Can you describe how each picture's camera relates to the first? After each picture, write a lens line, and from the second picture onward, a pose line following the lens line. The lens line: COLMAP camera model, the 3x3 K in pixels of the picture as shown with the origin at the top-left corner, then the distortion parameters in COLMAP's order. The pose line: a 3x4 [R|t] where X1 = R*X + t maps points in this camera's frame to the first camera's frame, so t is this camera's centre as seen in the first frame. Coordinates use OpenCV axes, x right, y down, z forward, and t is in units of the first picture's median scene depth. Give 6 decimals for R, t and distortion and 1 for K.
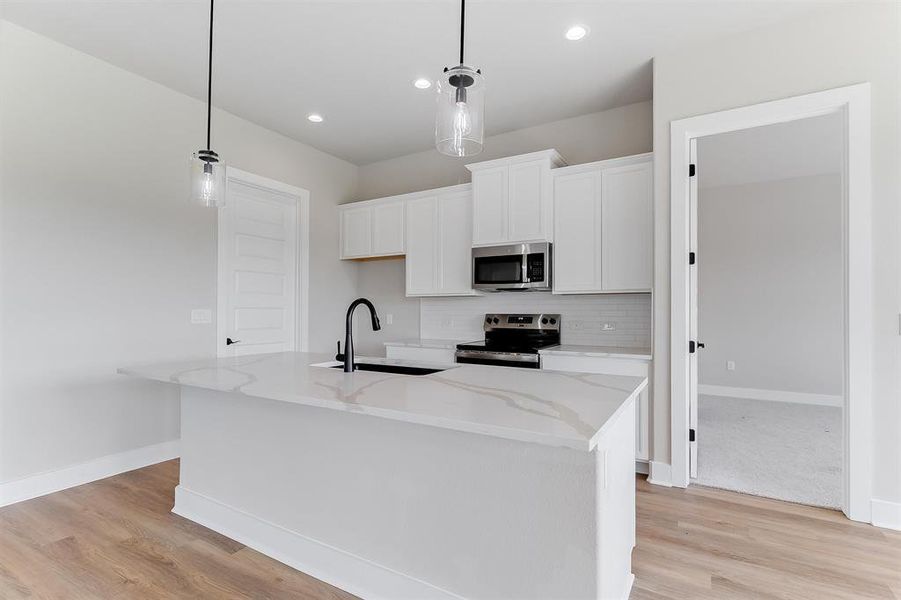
lens RADIAL K [[423.8, 0, 456.8], [0, 423.8, 311.3], [0, 0, 1]] dist [0.000929, 0.000264]
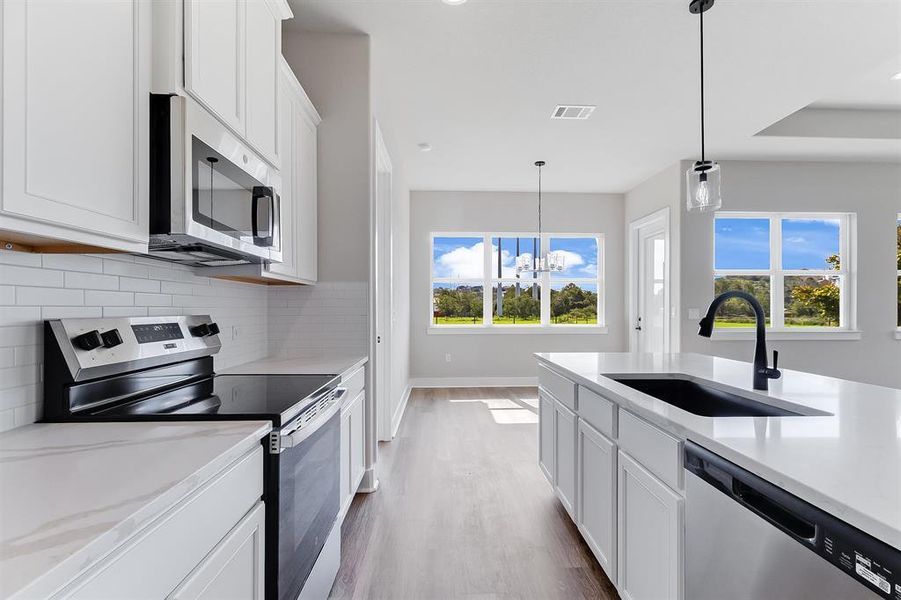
lens RADIAL K [[420.4, 0, 465.5], [0, 420.4, 311.1], [0, 0, 1]] dist [0.002316, 0.000966]
pose [[-0.552844, -0.005352, 0.833267, -0.328862], [-0.000260, 0.999980, 0.006250, -0.001164], [-0.833285, 0.003239, -0.552835, 1.041878]]
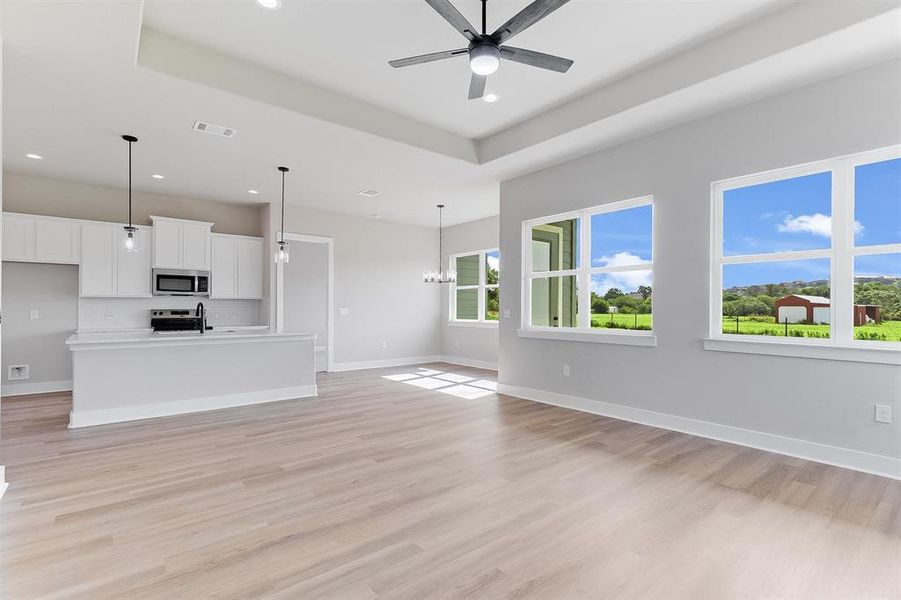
lens RADIAL K [[427.9, 0, 467.1], [0, 427.9, 304.7], [0, 0, 1]] dist [-0.000209, 0.000188]
pose [[0.329361, 0.005896, 0.944186, -1.146598], [-0.002215, 0.999983, -0.005472, -0.005081], [-0.944201, -0.000289, 0.329369, -0.678809]]
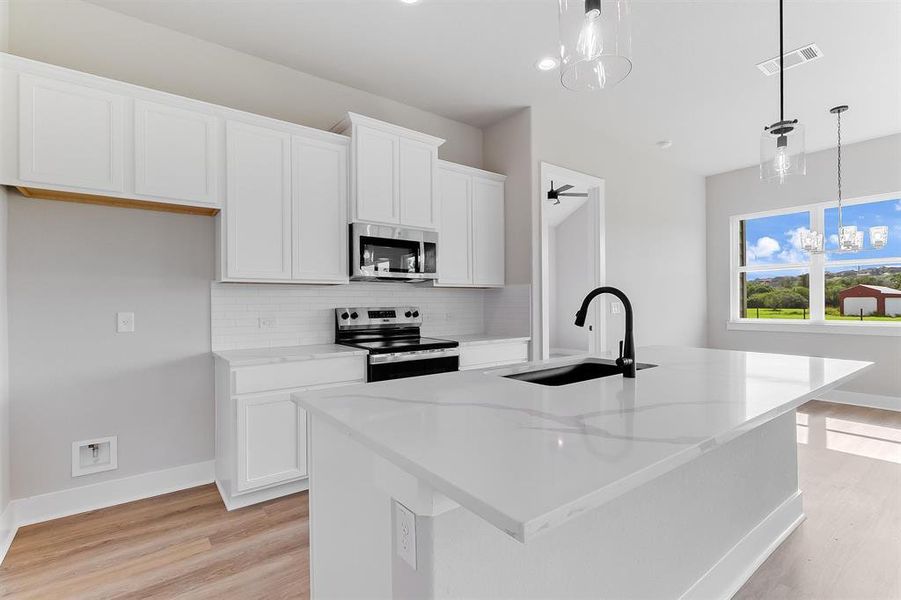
lens RADIAL K [[431.9, 0, 475.3], [0, 431.9, 302.9], [0, 0, 1]] dist [-0.000597, -0.000129]
pose [[0.354479, -0.004425, 0.935054, -0.649542], [0.008952, 0.999959, 0.001339, -0.002812], [-0.935021, 0.007896, 0.354504, 0.536199]]
